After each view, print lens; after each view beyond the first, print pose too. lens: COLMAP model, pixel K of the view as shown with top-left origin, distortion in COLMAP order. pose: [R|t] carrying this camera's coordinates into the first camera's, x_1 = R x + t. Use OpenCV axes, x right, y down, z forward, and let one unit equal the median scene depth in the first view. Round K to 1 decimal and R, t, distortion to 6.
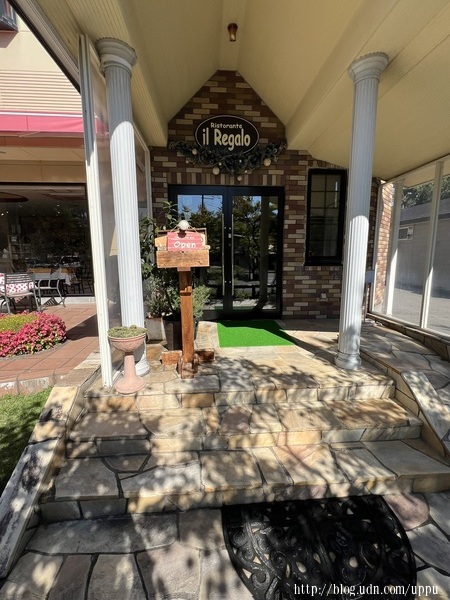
lens RADIAL K [[290.7, 0, 225.0], [0, 290.7, 300.0], [0, 0, 1]] dist [0.000083, -0.000006]
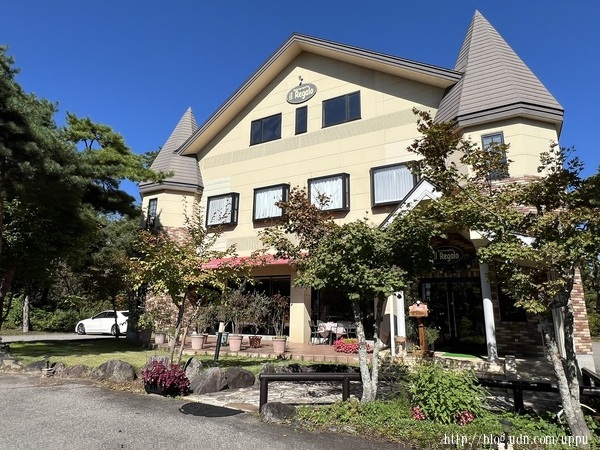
lens RADIAL K [[361.2, 0, 300.0], [0, 361.2, 225.0], [0, 0, 1]] dist [0.002827, 0.000643]
pose [[0.844853, -0.113978, -0.522717, 0.812917], [-0.100135, 0.926087, -0.363779, 0.451207], [0.525544, 0.359682, 0.770994, -2.624420]]
